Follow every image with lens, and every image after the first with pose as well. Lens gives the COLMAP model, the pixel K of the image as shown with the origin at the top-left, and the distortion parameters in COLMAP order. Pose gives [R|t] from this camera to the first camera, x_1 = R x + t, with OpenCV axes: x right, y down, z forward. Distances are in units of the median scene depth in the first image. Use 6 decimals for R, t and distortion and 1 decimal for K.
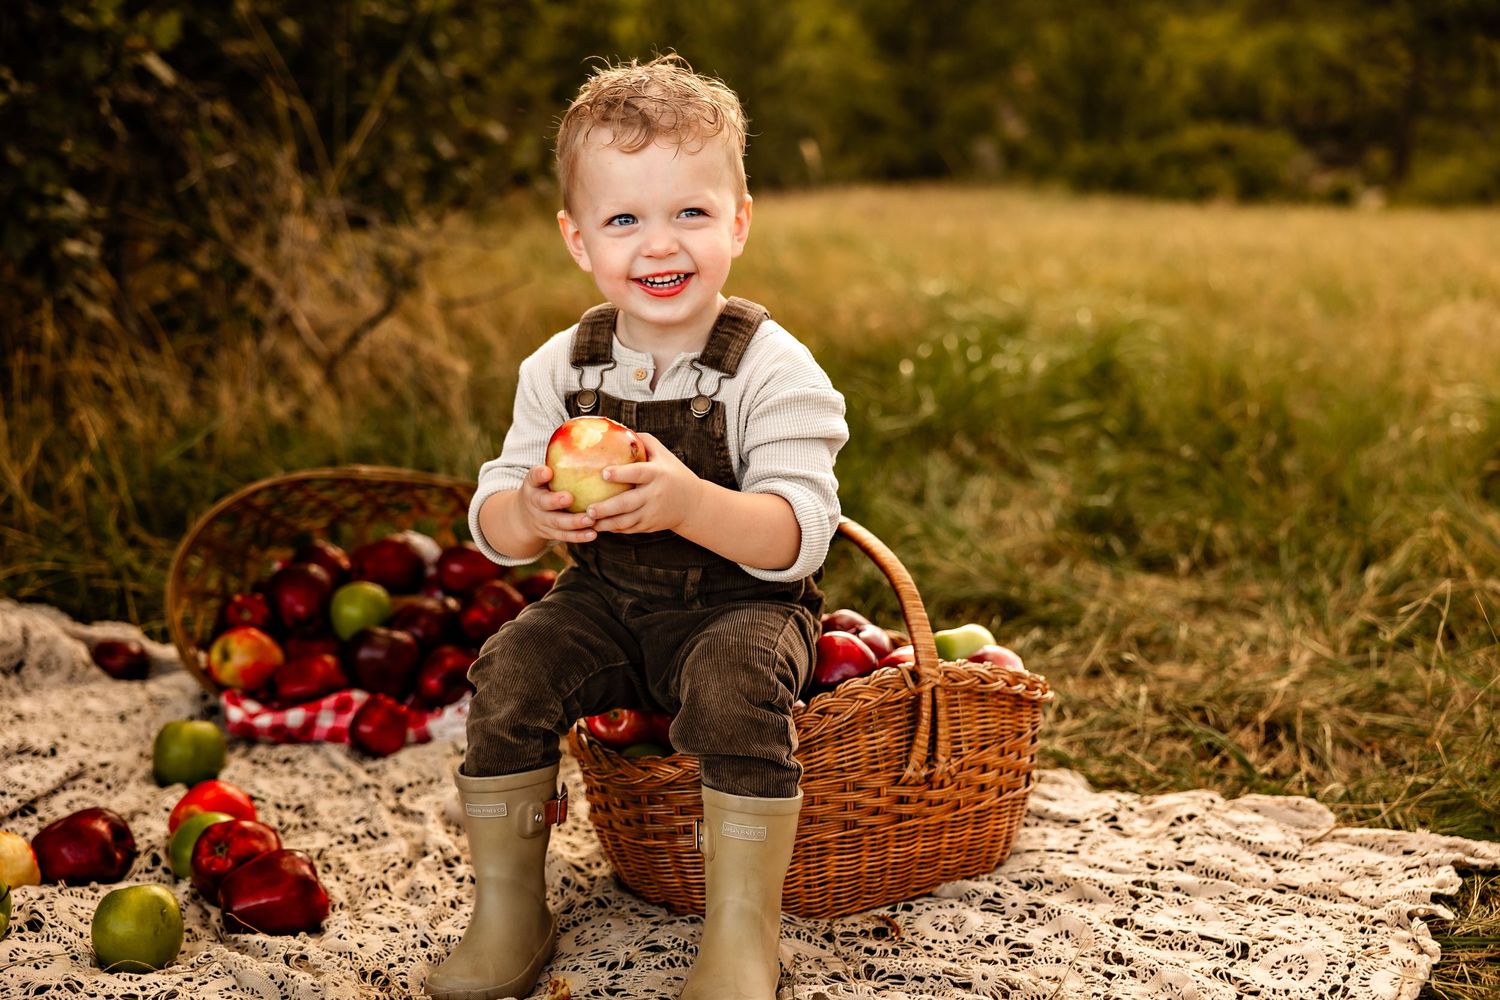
lens RADIAL K [[2108.4, 0, 750.0], [0, 2108.4, 500.0], [0, 0, 1]] dist [0.186449, -0.867922]
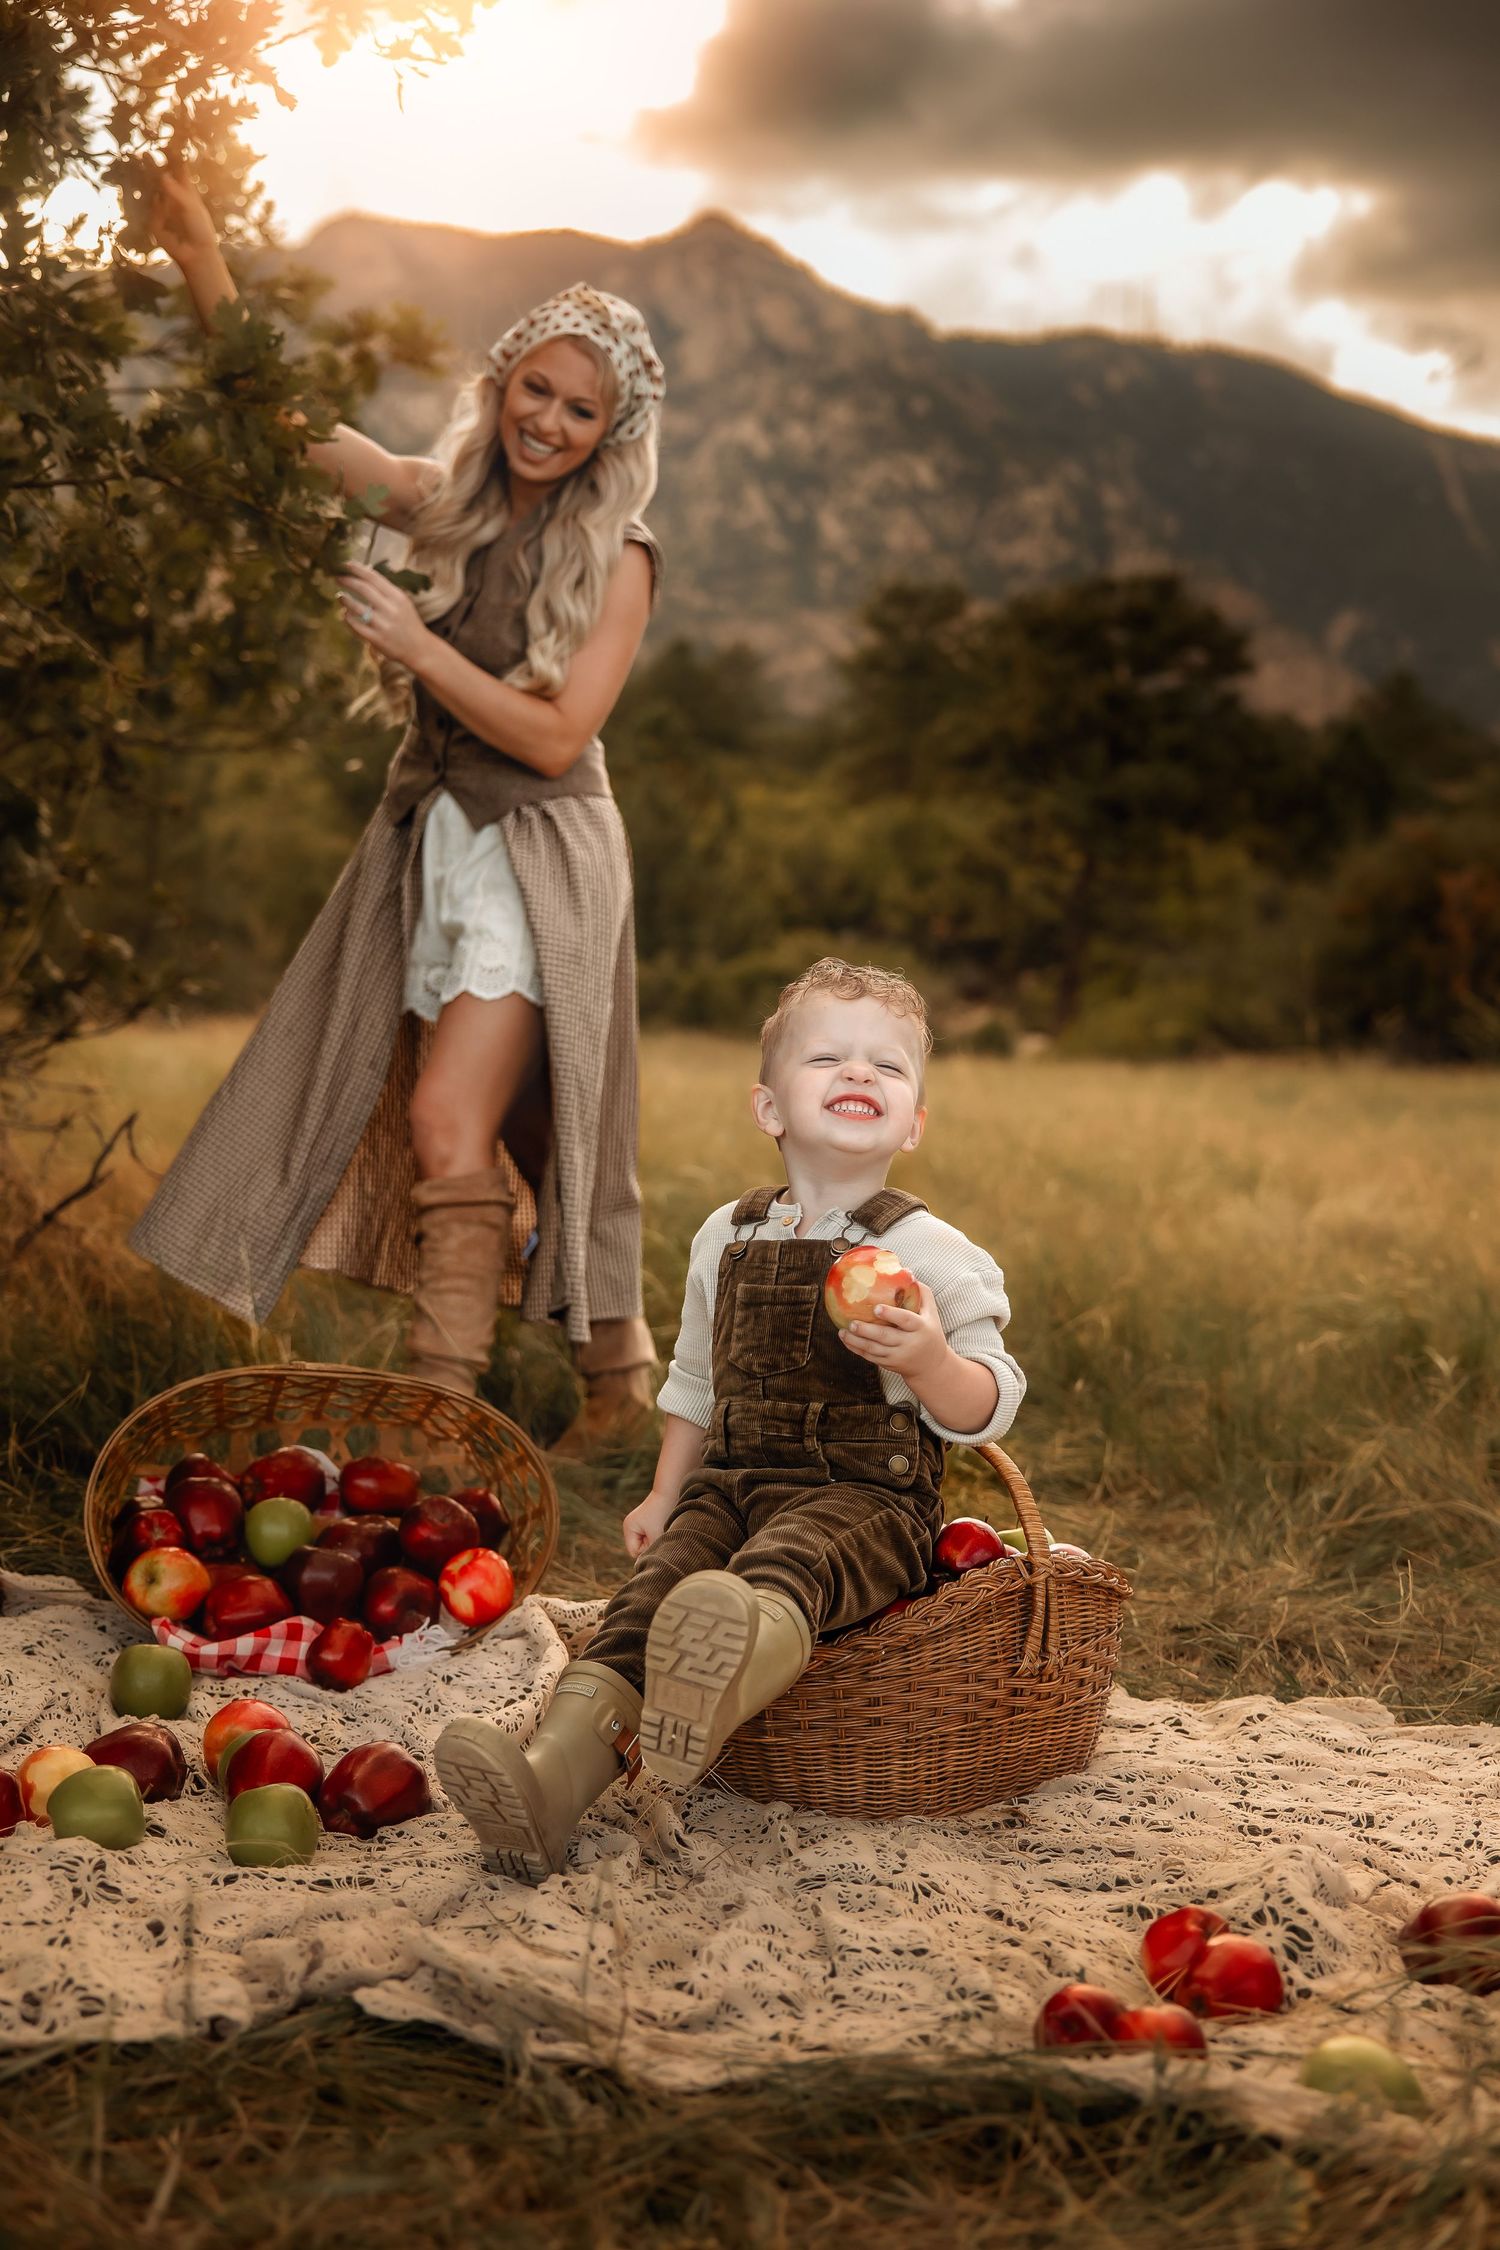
lens RADIAL K [[3155.0, 0, 746.2], [0, 3155.0, 1172.7], [0, 0, 1]] dist [0.018113, 0.009104]
pose [[0.979847, 0.017916, 0.198945, -0.329307], [0.000909, 0.995559, -0.094131, 0.036101], [-0.199748, 0.092415, 0.975479, -0.413171]]
